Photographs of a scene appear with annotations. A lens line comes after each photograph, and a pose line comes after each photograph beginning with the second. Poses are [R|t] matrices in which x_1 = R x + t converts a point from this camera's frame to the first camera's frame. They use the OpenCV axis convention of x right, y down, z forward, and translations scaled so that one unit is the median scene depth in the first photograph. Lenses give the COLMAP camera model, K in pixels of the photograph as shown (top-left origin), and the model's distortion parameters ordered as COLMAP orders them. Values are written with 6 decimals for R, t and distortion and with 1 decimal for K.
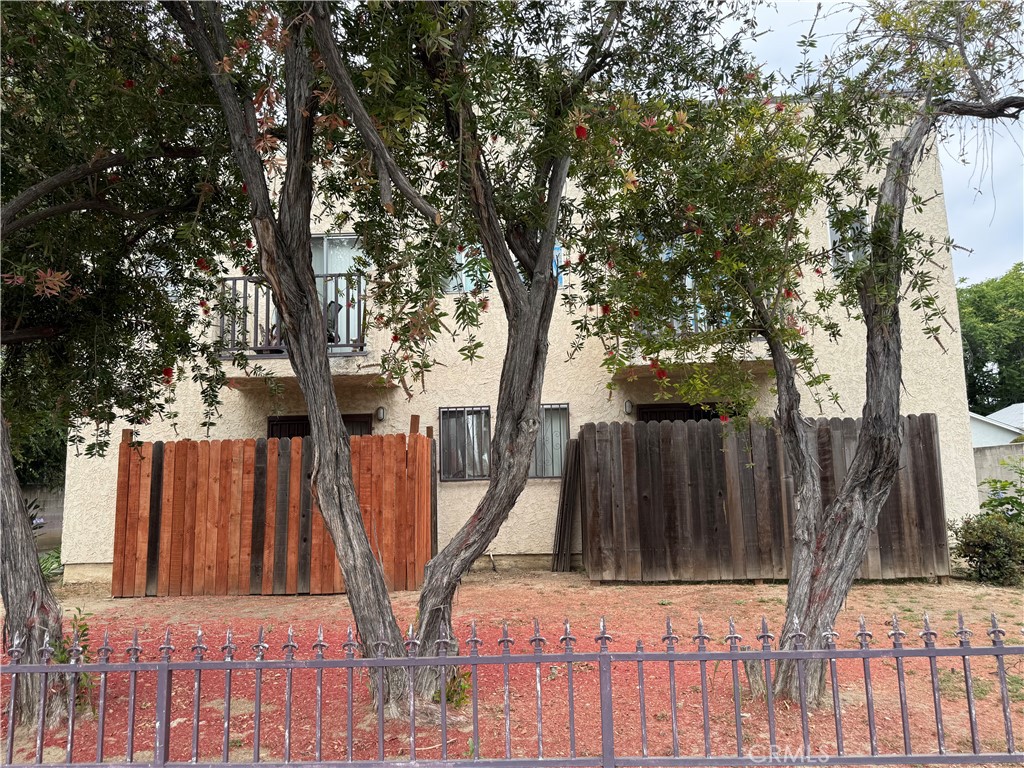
lens RADIAL K [[719.6, 0, 512.0], [0, 719.6, 384.0], [0, 0, 1]] dist [0.068936, -0.116173]
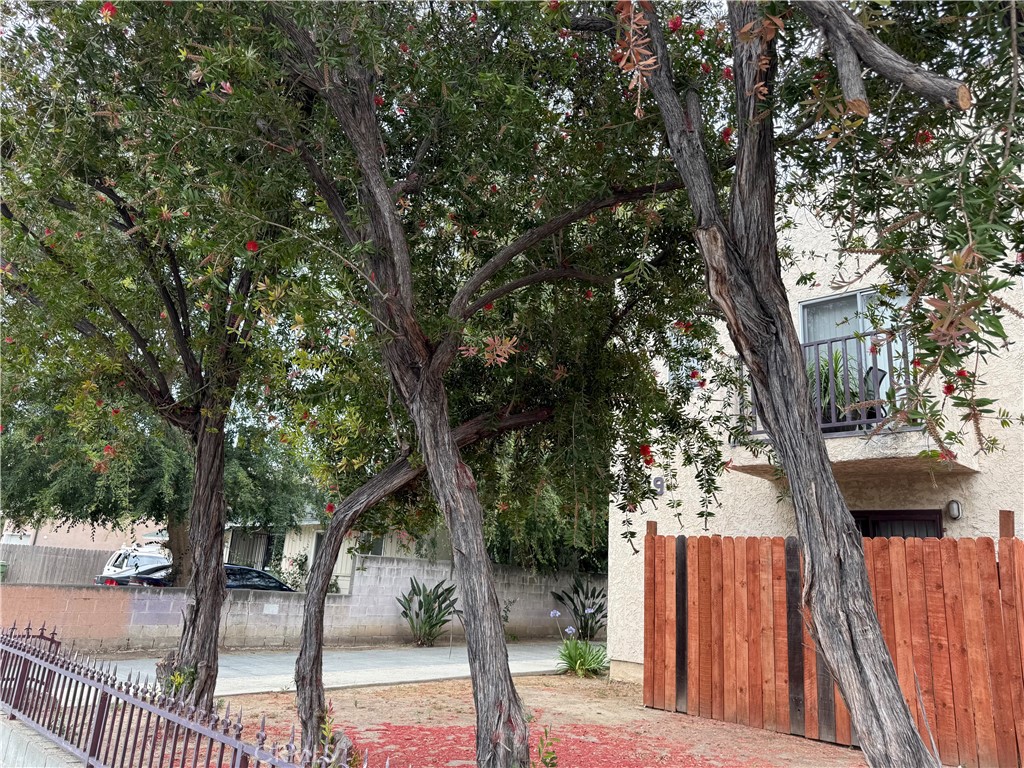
lens RADIAL K [[742.4, 0, 511.8], [0, 742.4, 375.5], [0, 0, 1]] dist [0.056587, -0.060117]
pose [[0.749822, -0.106765, -0.652969, -0.005391], [0.013910, 0.989221, -0.145770, 0.013196], [0.661493, 0.100219, 0.743225, 0.137467]]
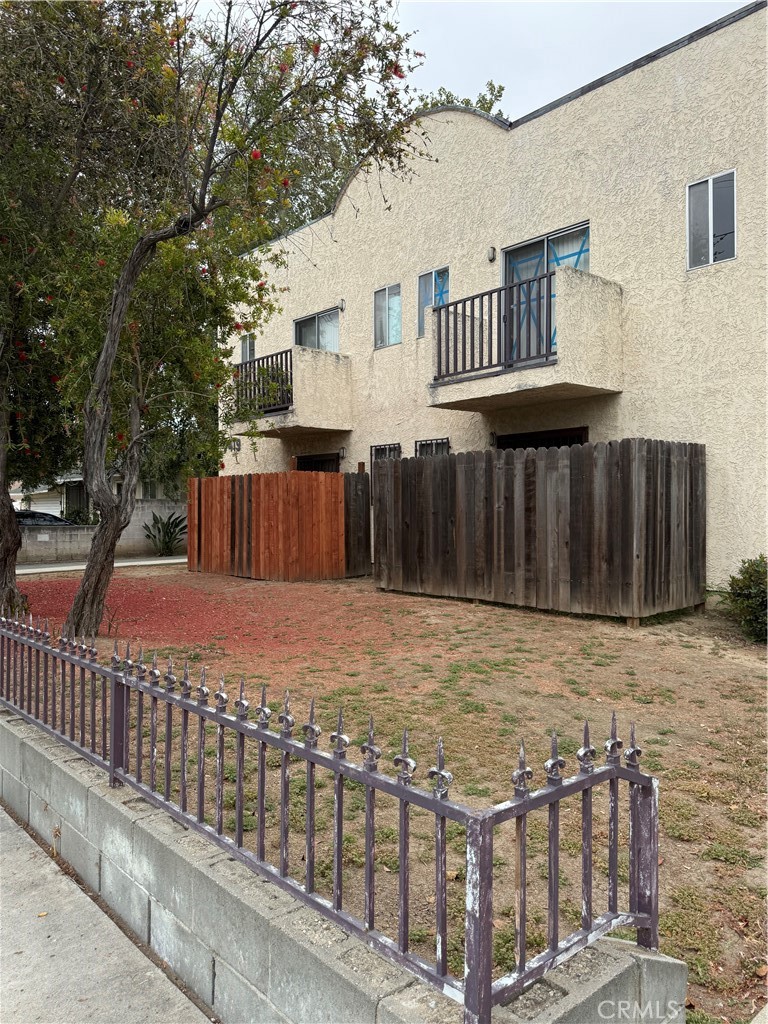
lens RADIAL K [[742.4, 0, 384.0], [0, 742.4, 512.0], [0, 0, 1]] dist [0.056587, -0.060117]
pose [[0.703172, 0.022928, -0.710650, 1.034706], [0.085925, 0.989415, 0.116943, -0.003631], [0.705809, -0.143294, 0.693758, 0.146007]]
